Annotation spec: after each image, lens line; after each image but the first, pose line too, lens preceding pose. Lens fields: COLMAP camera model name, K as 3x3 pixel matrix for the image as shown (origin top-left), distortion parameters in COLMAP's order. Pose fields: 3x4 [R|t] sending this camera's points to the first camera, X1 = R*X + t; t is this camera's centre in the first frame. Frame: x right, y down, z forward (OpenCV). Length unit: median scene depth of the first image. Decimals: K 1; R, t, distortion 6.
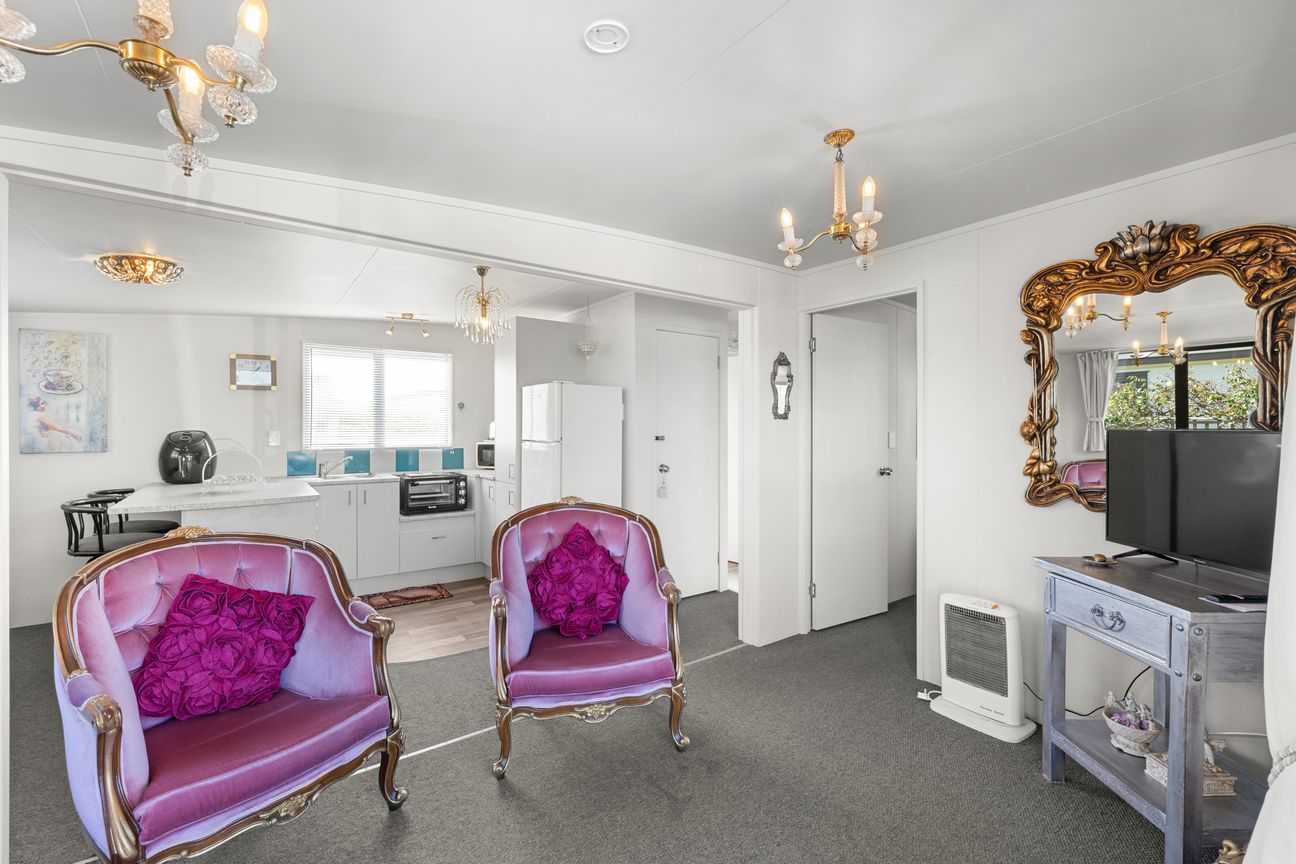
lens RADIAL K [[554.6, 0, 645.6], [0, 554.6, 424.8], [0, 0, 1]] dist [0.002894, 0.000104]
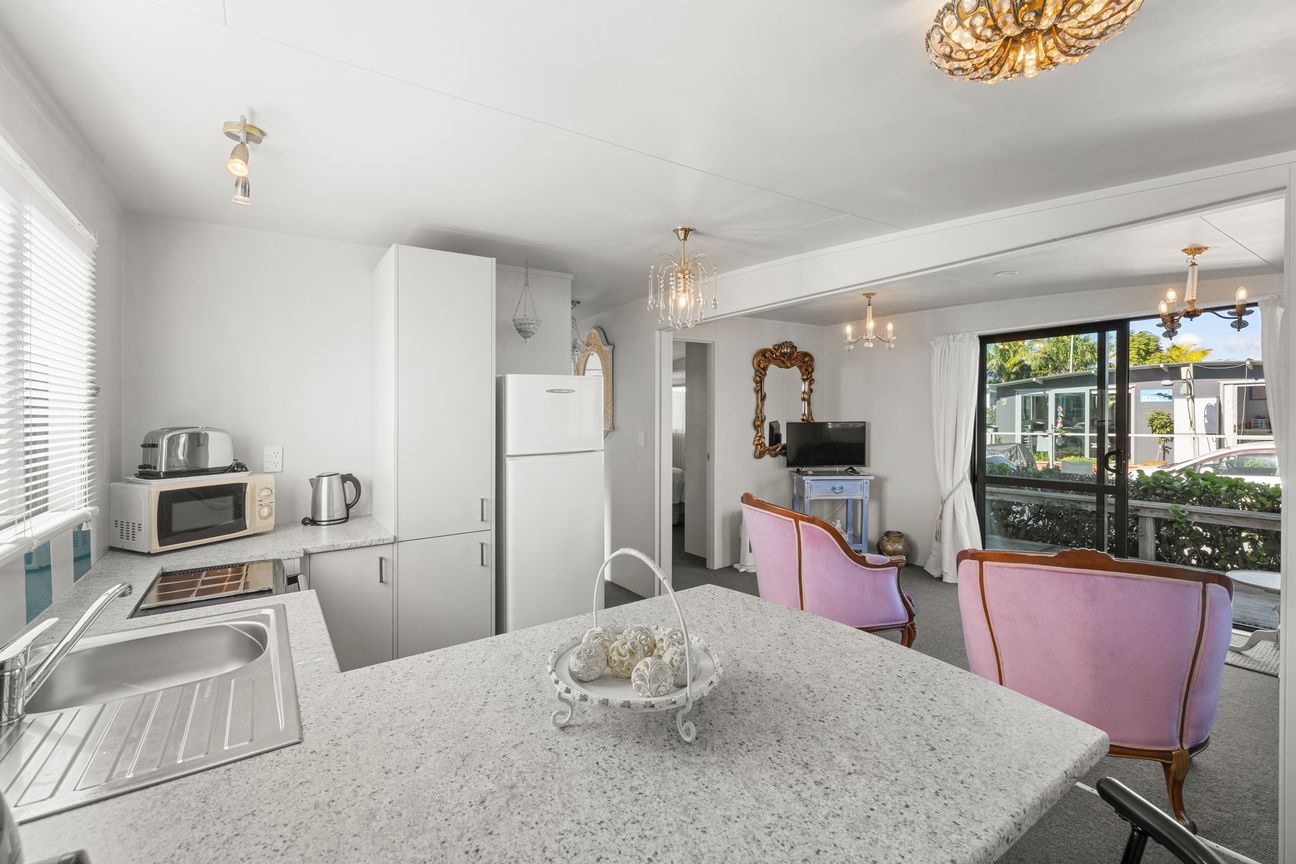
lens RADIAL K [[554.6, 0, 623.4], [0, 554.6, 419.3], [0, 0, 1]] dist [0.002894, 0.000104]
pose [[0.044639, -0.010473, 0.998948, -0.851569], [0.011695, 0.999882, 0.009960, -0.020124], [-0.998935, 0.011238, 0.044756, 0.829606]]
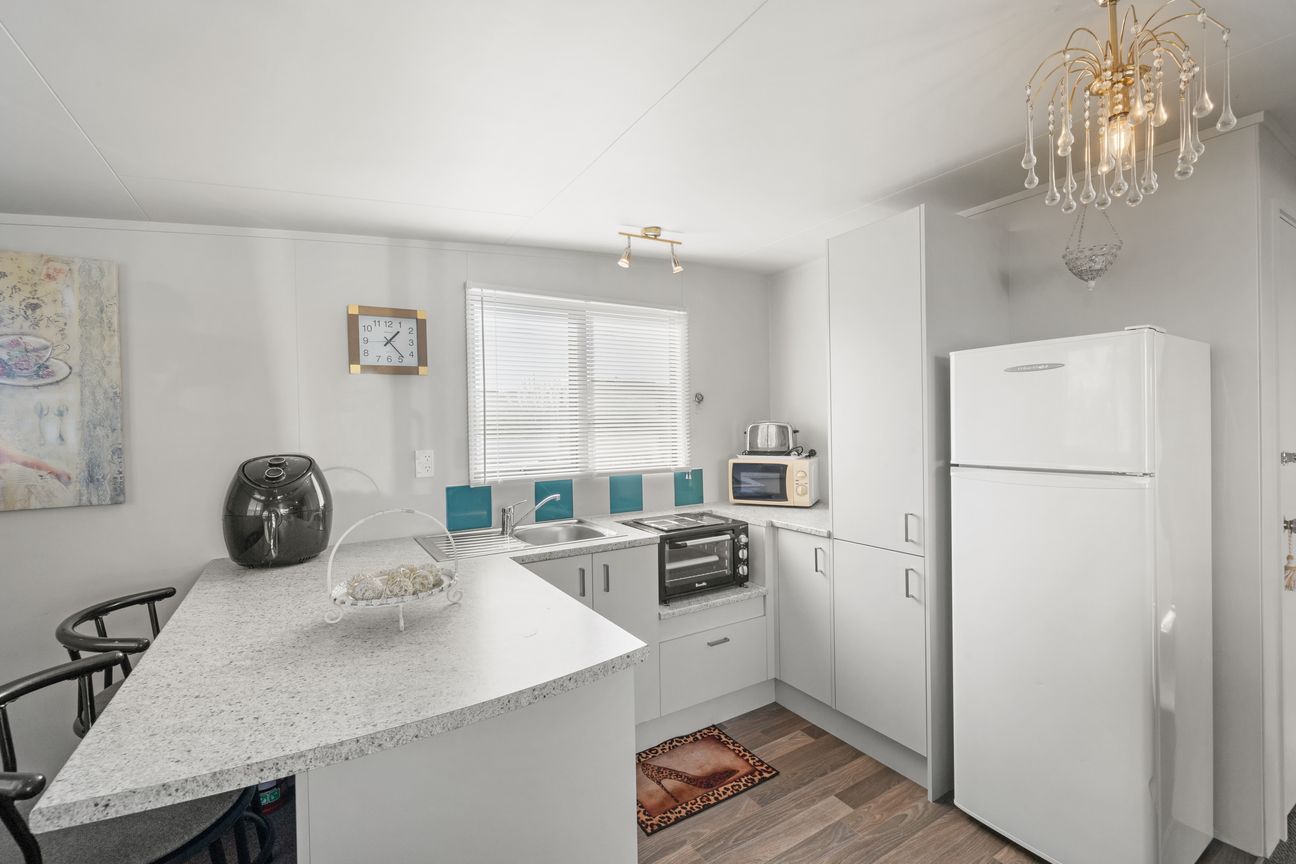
lens RADIAL K [[554.6, 0, 646.8], [0, 554.6, 426.0], [0, 0, 1]] dist [0.002894, 0.000104]
pose [[0.997143, -0.017544, -0.073466, -0.440868], [0.018183, 0.999802, 0.008043, -0.013717], [0.073310, -0.009356, 0.997265, 0.509386]]
